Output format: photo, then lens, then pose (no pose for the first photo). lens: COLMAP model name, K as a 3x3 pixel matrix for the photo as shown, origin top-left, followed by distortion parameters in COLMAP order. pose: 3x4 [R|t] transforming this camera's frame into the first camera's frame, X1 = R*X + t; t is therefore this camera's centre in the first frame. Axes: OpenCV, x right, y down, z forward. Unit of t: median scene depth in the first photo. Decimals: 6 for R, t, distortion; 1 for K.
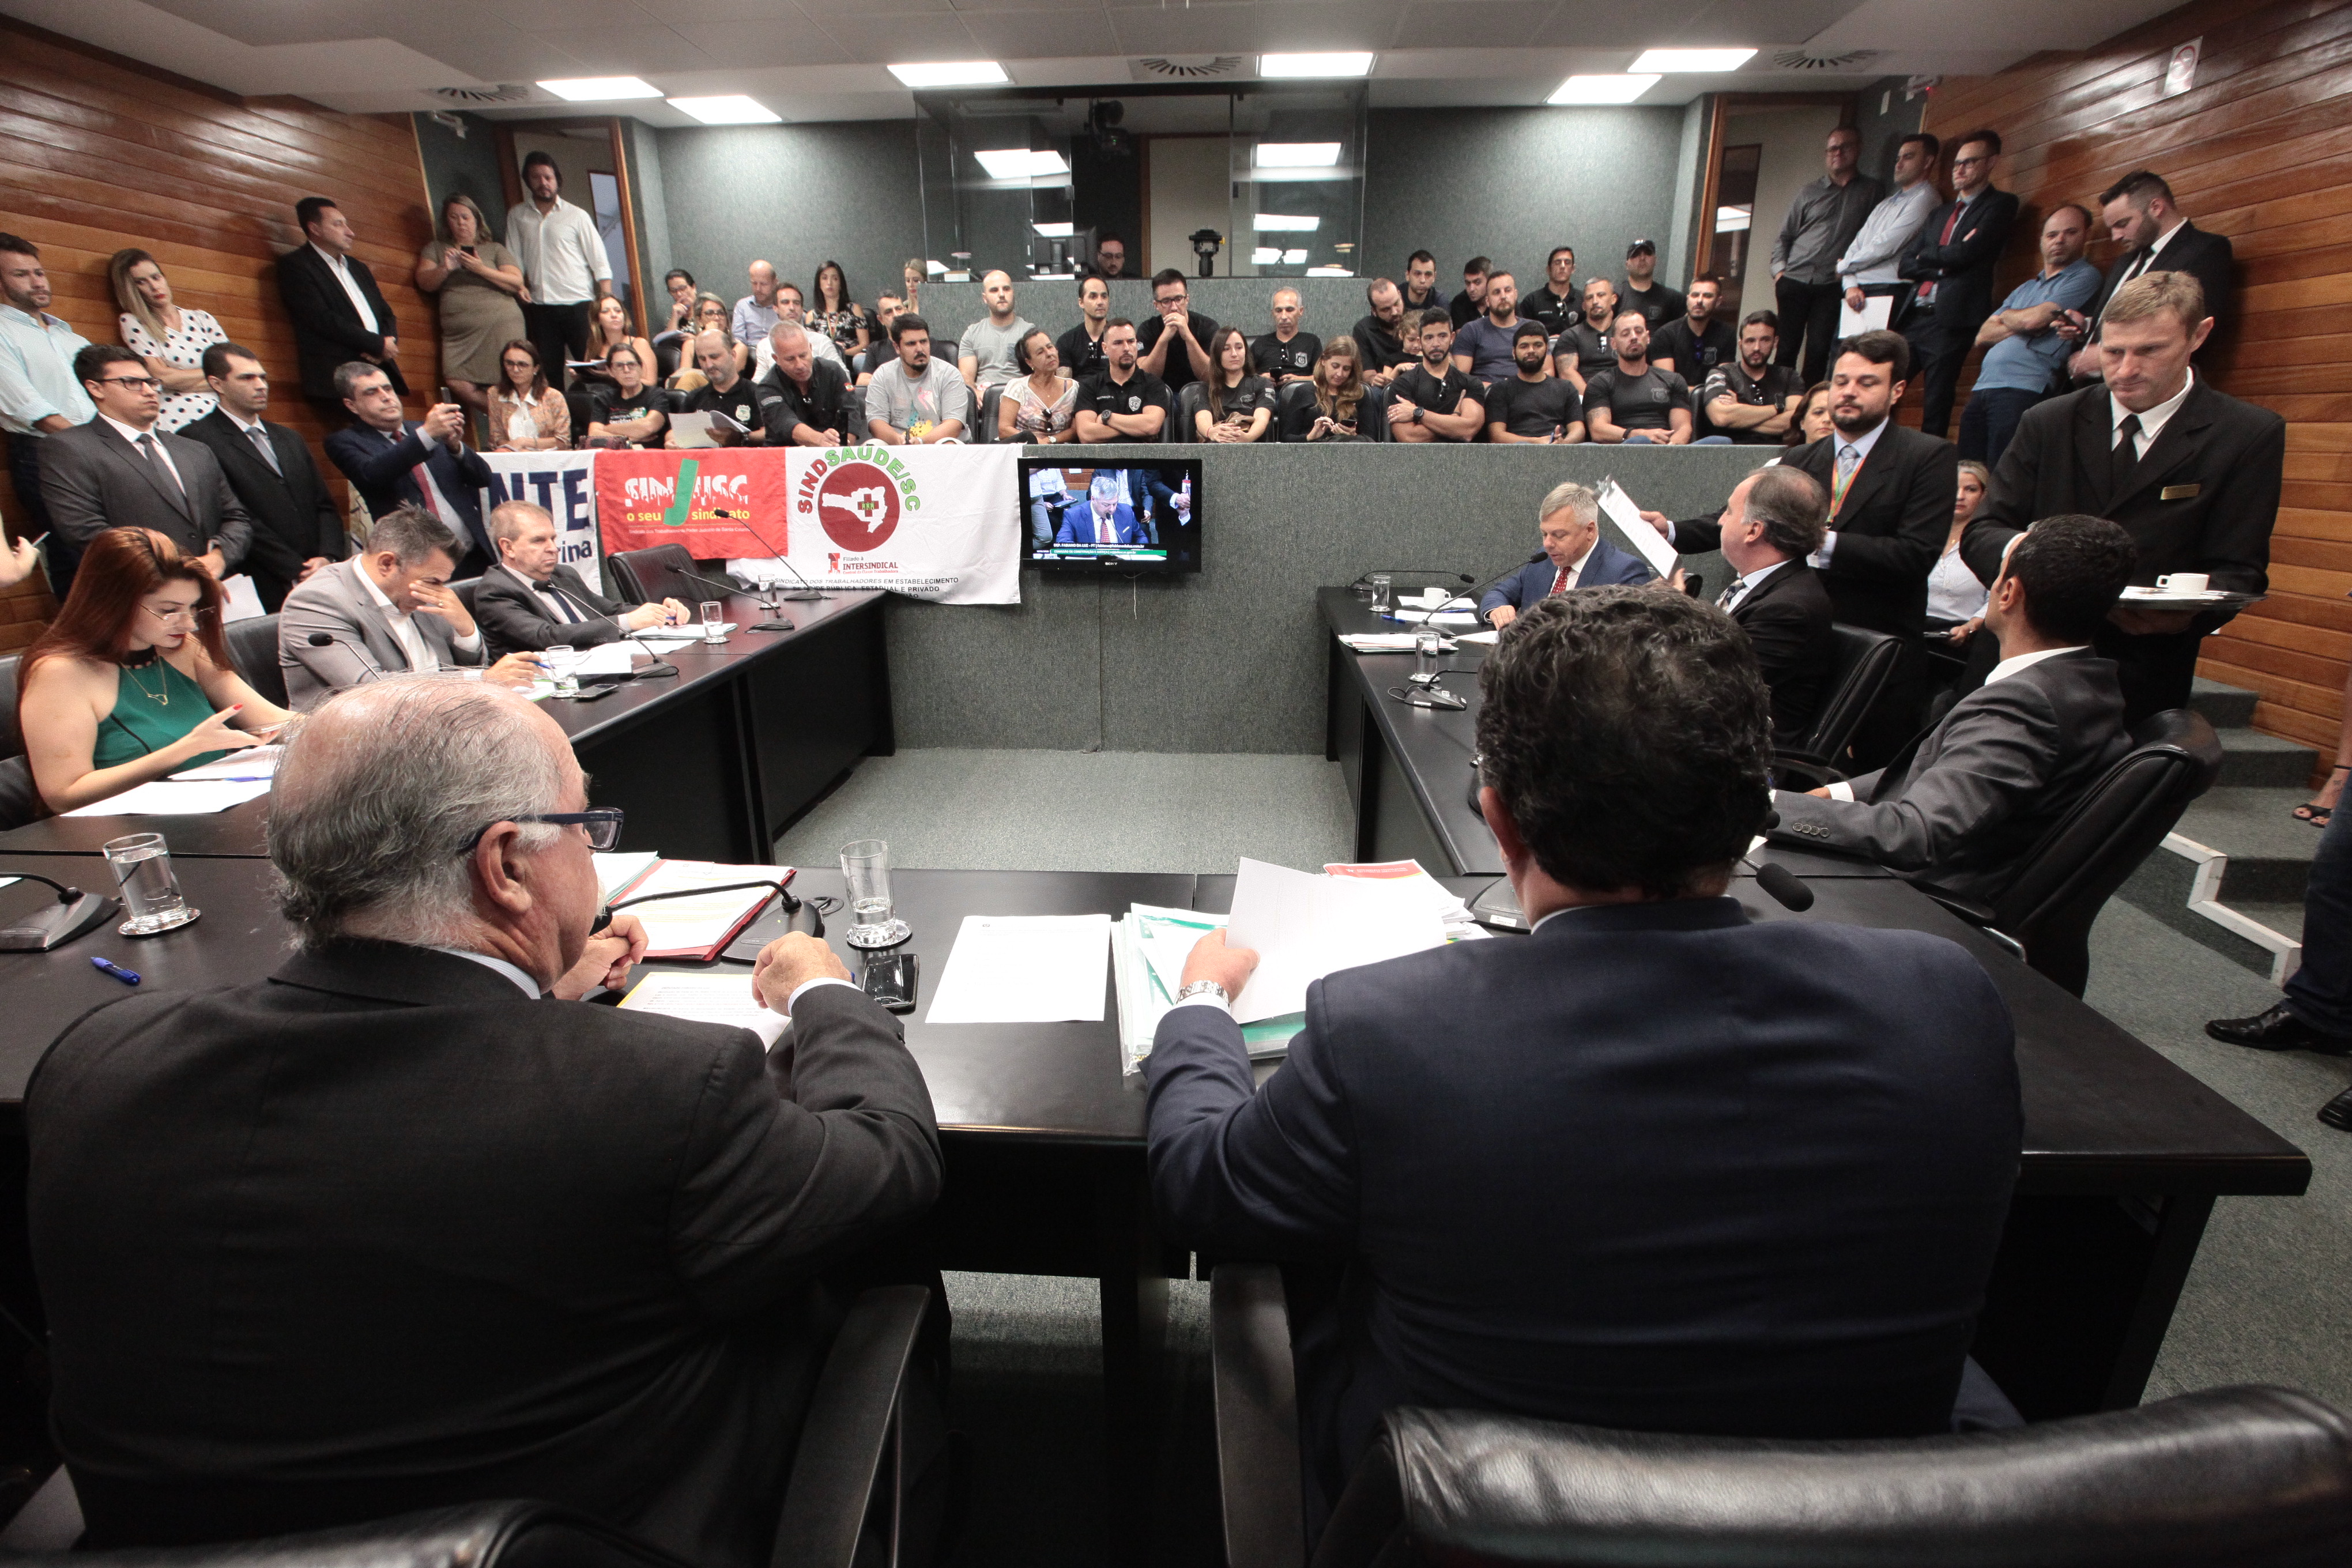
lens RADIAL K [[1076.1, 0, 1188.8], [0, 1076.1, 761.0], [0, 0, 1]] dist [-0.045155, 0.013764]
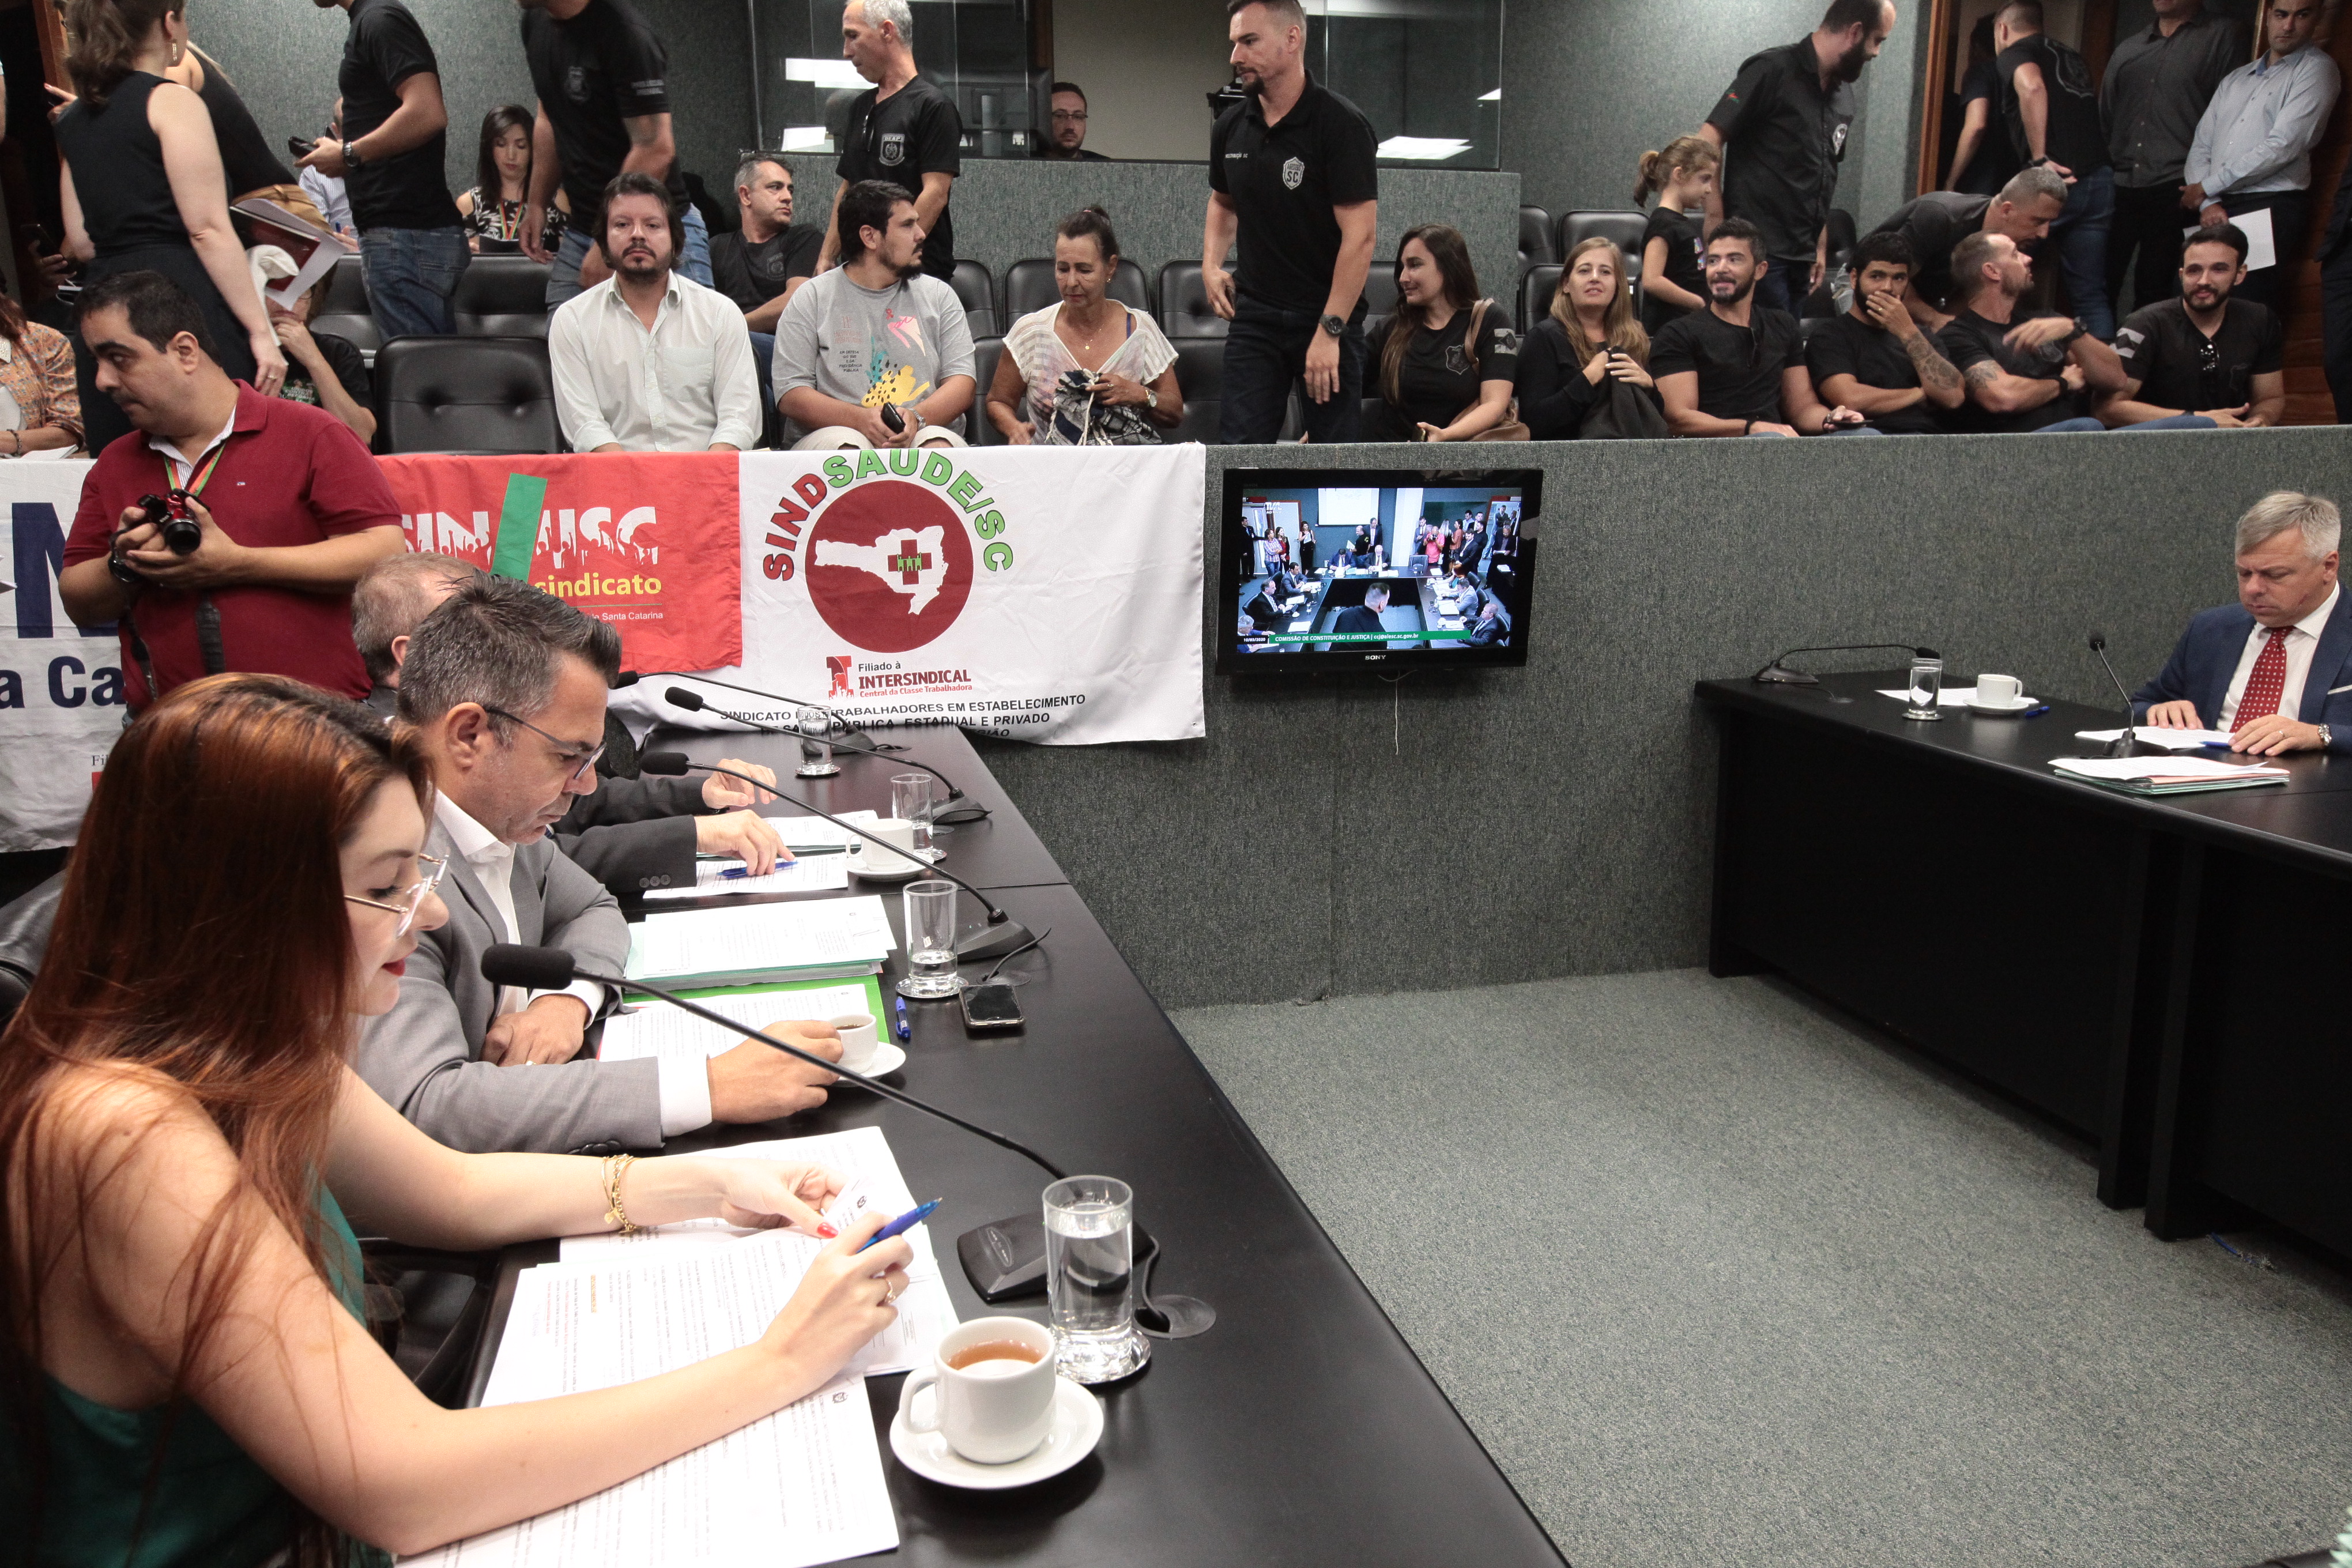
lens RADIAL K [[1763.9, 0, 1167.5], [0, 1763.9, 775.0], [0, 0, 1]] dist [-0.001307, 0.033160]
pose [[0.956698, -0.062041, 0.284395, -0.423752], [0.091712, 0.991506, -0.092217, -0.048754], [-0.276258, 0.114306, 0.954262, 0.171067]]
